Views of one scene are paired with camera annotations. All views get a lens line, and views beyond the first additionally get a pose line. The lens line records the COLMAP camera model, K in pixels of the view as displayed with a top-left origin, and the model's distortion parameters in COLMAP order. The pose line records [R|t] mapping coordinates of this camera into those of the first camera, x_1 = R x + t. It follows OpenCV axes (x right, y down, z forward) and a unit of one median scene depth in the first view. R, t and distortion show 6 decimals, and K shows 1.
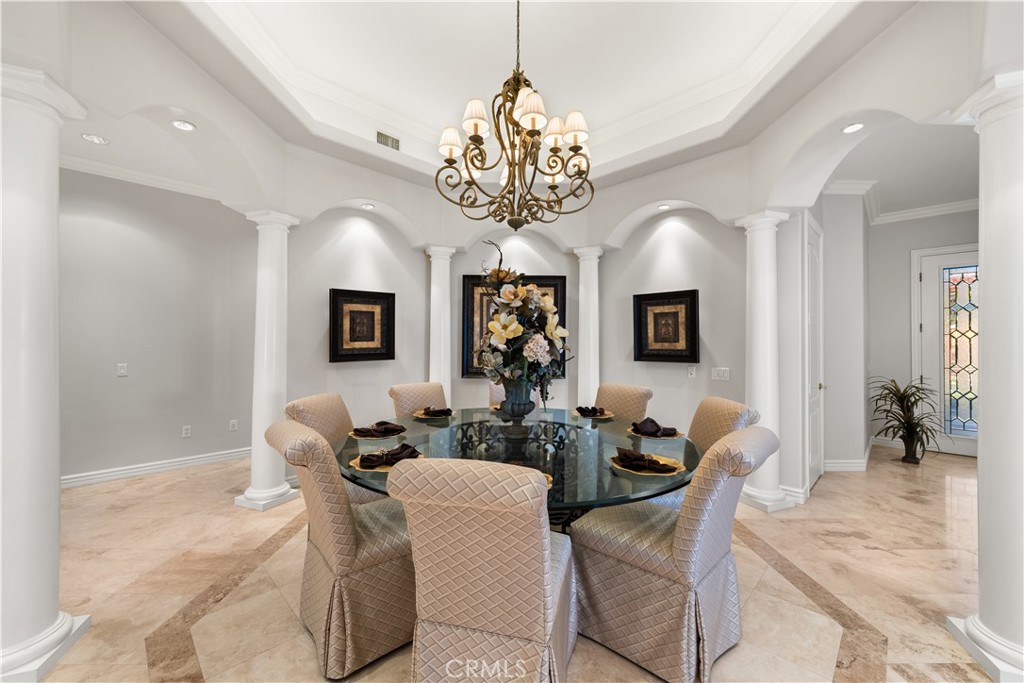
lens RADIAL K [[402.4, 0, 511.3], [0, 402.4, 342.5], [0, 0, 1]] dist [0.001250, 0.000177]
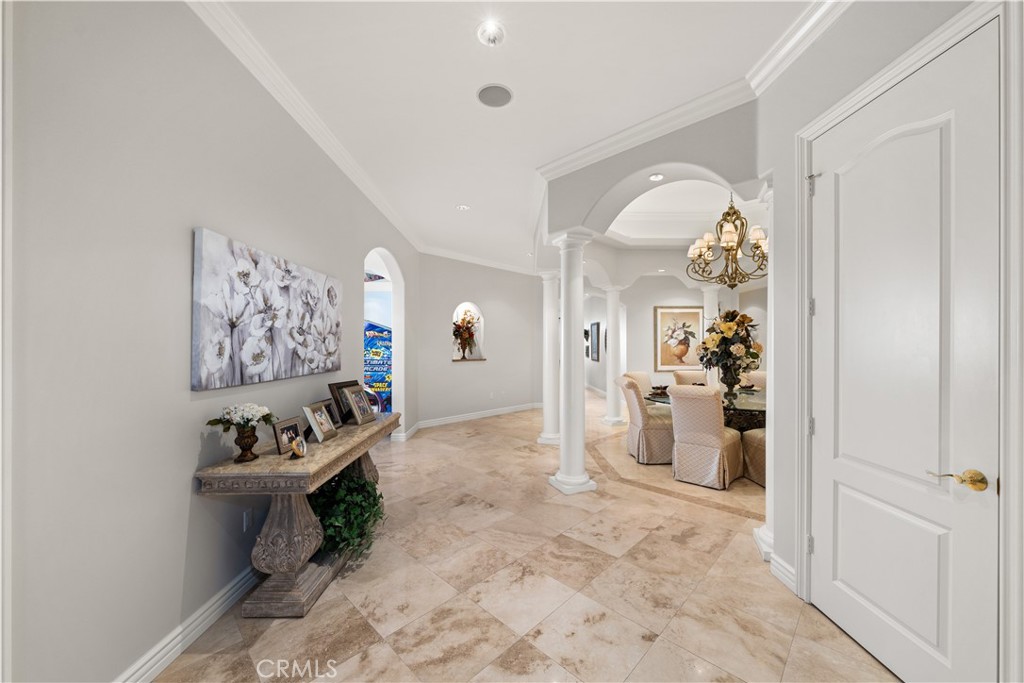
lens RADIAL K [[380.6, 0, 512.7], [0, 380.6, 344.9], [0, 0, 1]] dist [0.000065, 0.000006]
pose [[-0.703867, -0.002436, -0.710327, 2.214306], [0.005221, 0.999949, -0.008603, -0.005030], [0.710312, -0.009764, -0.703819, 1.661853]]
